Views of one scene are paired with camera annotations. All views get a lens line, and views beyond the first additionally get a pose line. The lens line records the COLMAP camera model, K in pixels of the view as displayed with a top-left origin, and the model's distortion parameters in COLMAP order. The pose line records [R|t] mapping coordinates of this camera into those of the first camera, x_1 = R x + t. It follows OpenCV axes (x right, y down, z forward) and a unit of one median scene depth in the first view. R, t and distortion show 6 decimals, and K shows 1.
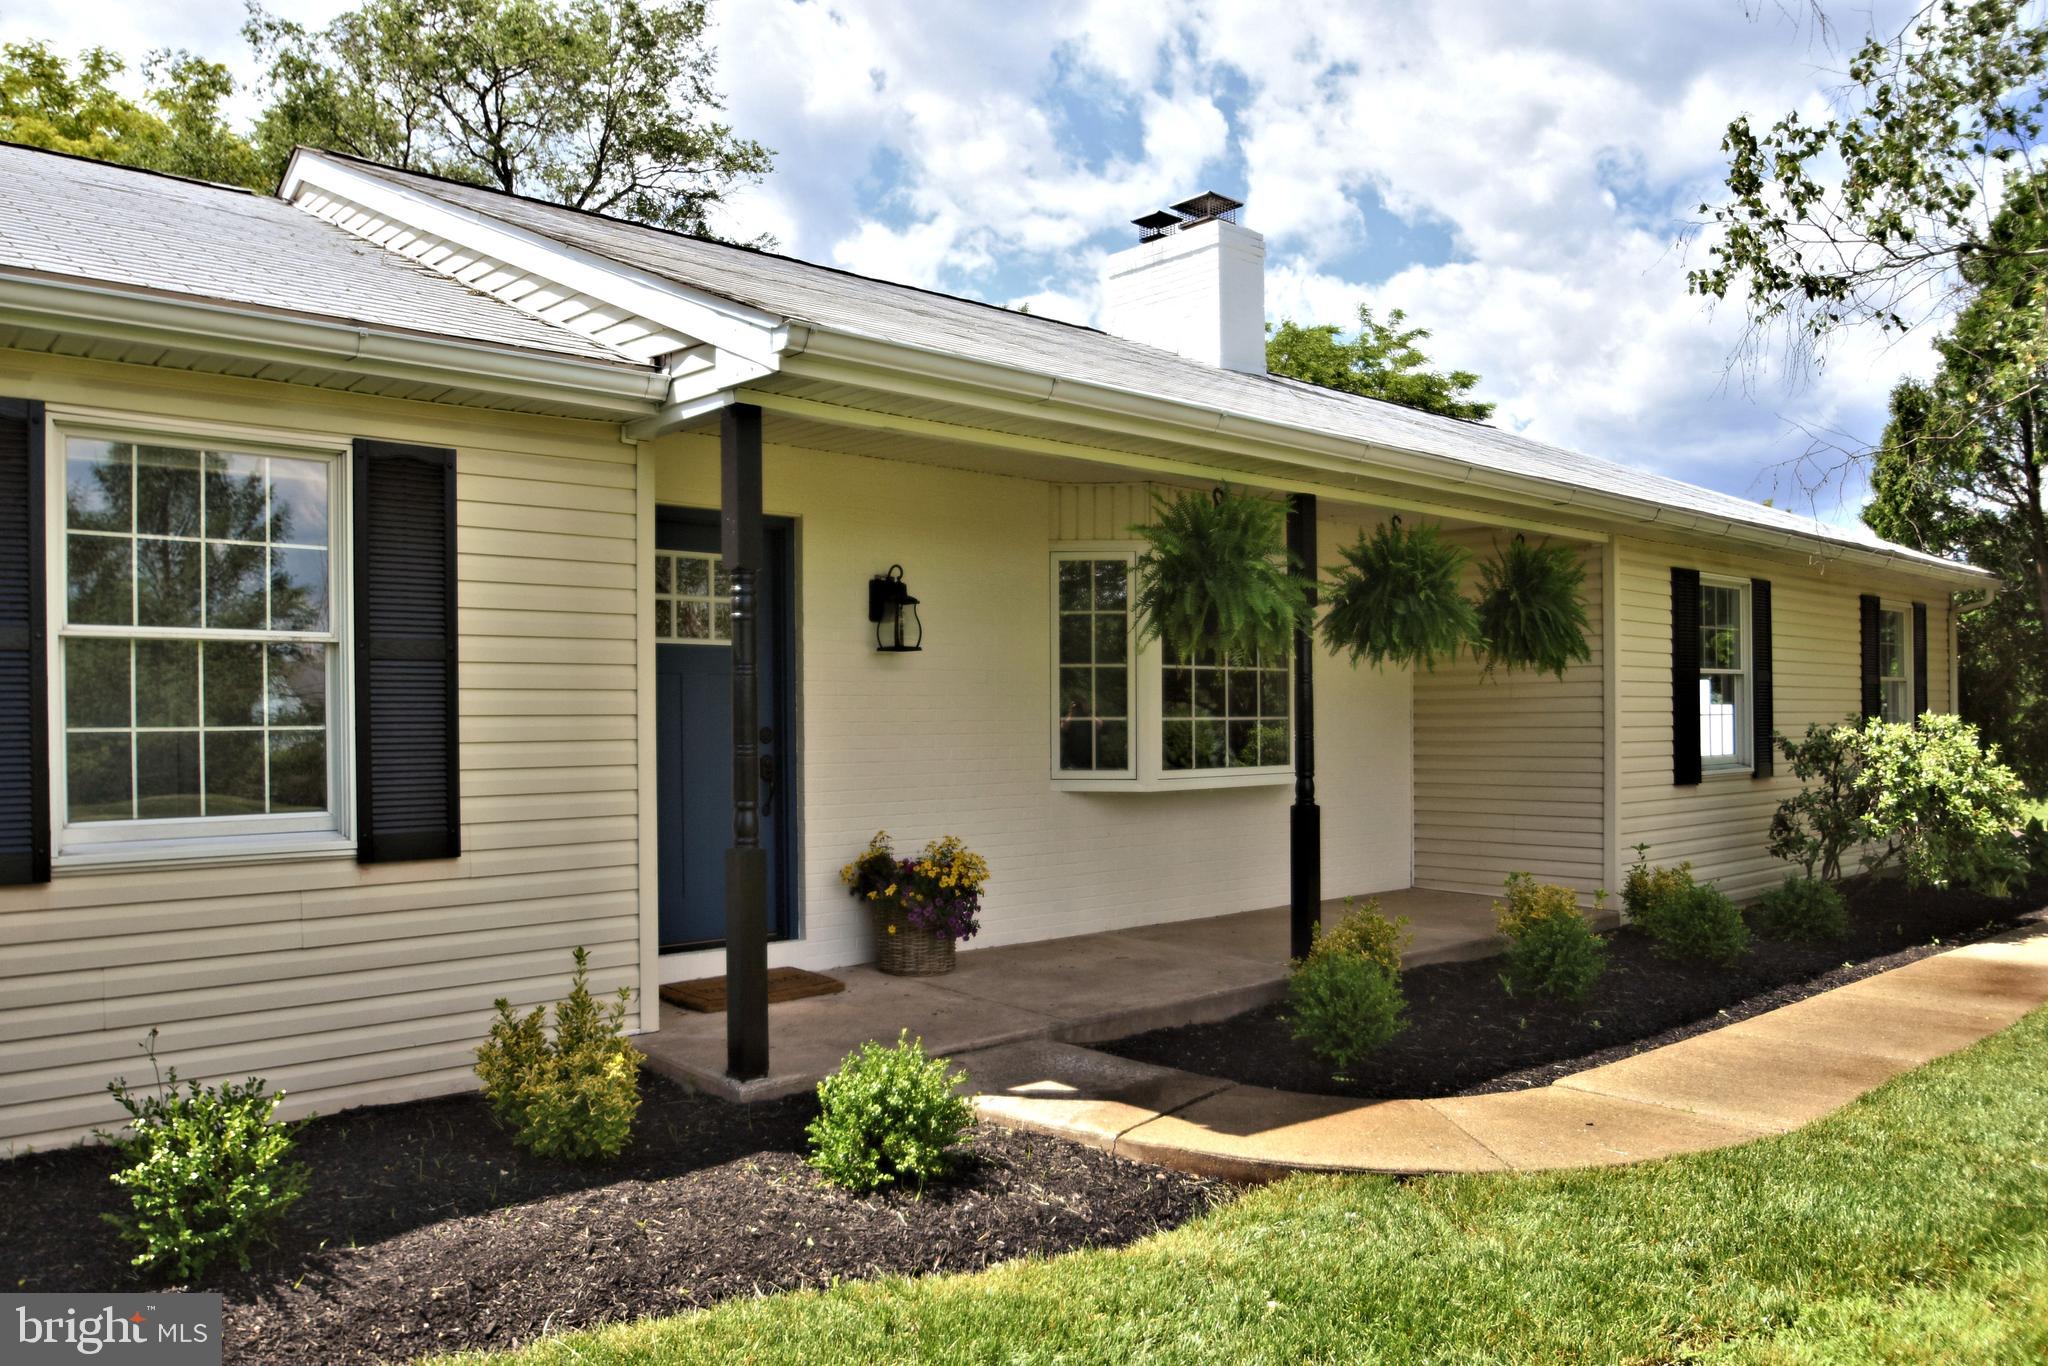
lens RADIAL K [[1497.4, 0, 1024.0], [0, 1497.4, 683.0], [0, 0, 1]] dist [-0.042923, 0.000112]
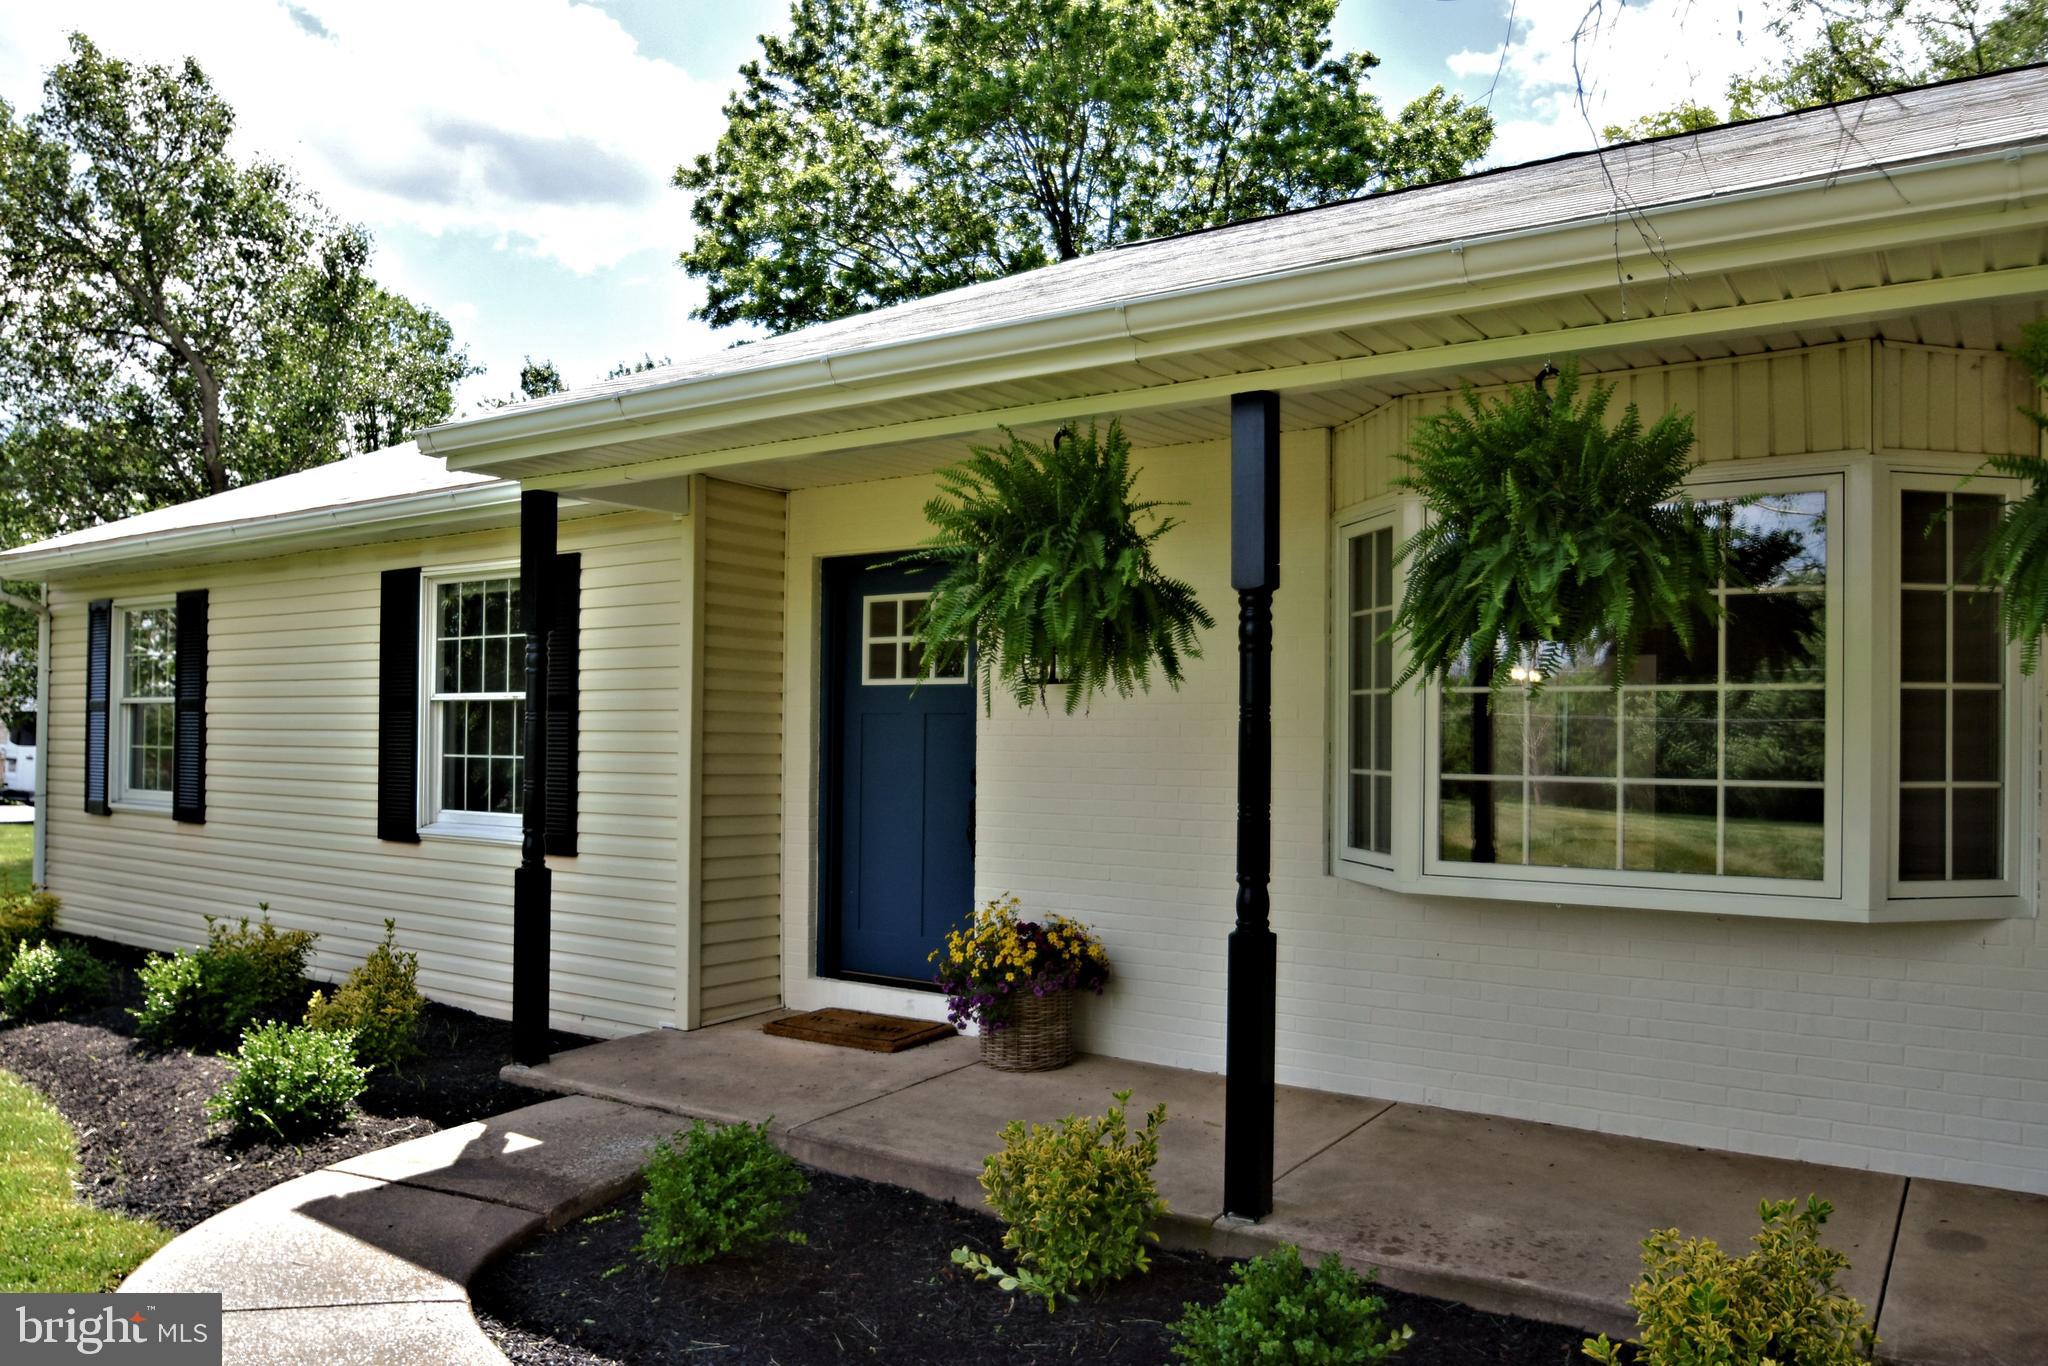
lens RADIAL K [[1497.4, 0, 1024.0], [0, 1497.4, 683.0], [0, 0, 1]] dist [-0.042923, 0.000112]
pose [[0.224313, -0.038283, -0.973765, 0.770588], [-0.000061, 0.999228, -0.039298, 0.010238], [0.974517, 0.008874, 0.224137, 0.828710]]
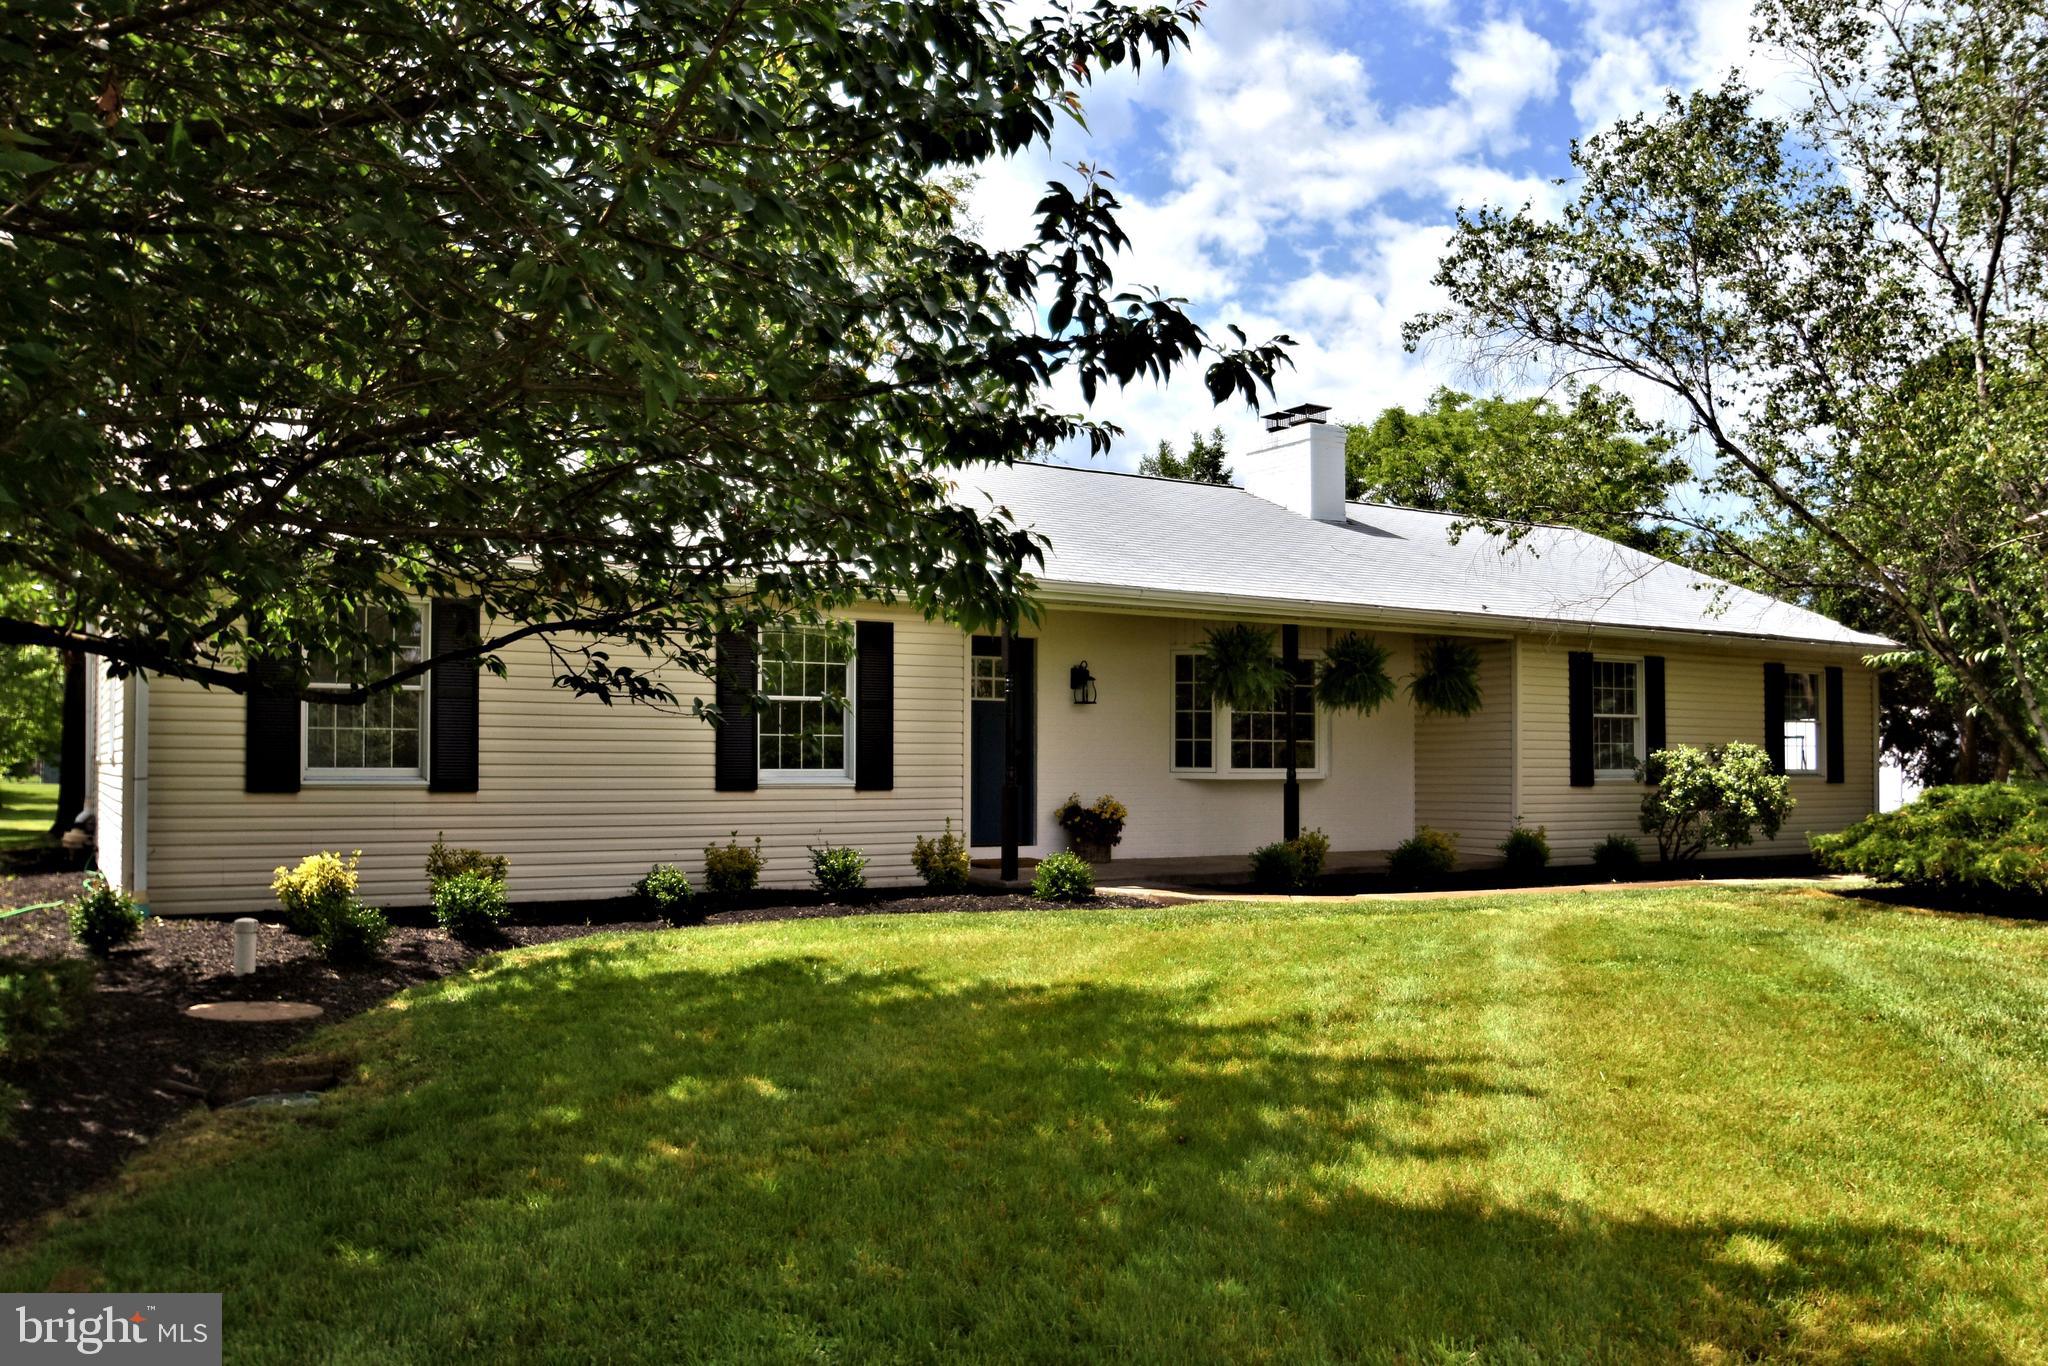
lens RADIAL K [[1566.5, 0, 1024.0], [0, 1566.5, 683.0], [0, 0, 1]] dist [-0.005918, -0.001382]
pose [[0.985088, 0.000983, -0.172047, 0.206912], [-0.005452, 0.999660, -0.025506, 0.005081], [0.171963, 0.026064, 0.984759, -1.138657]]
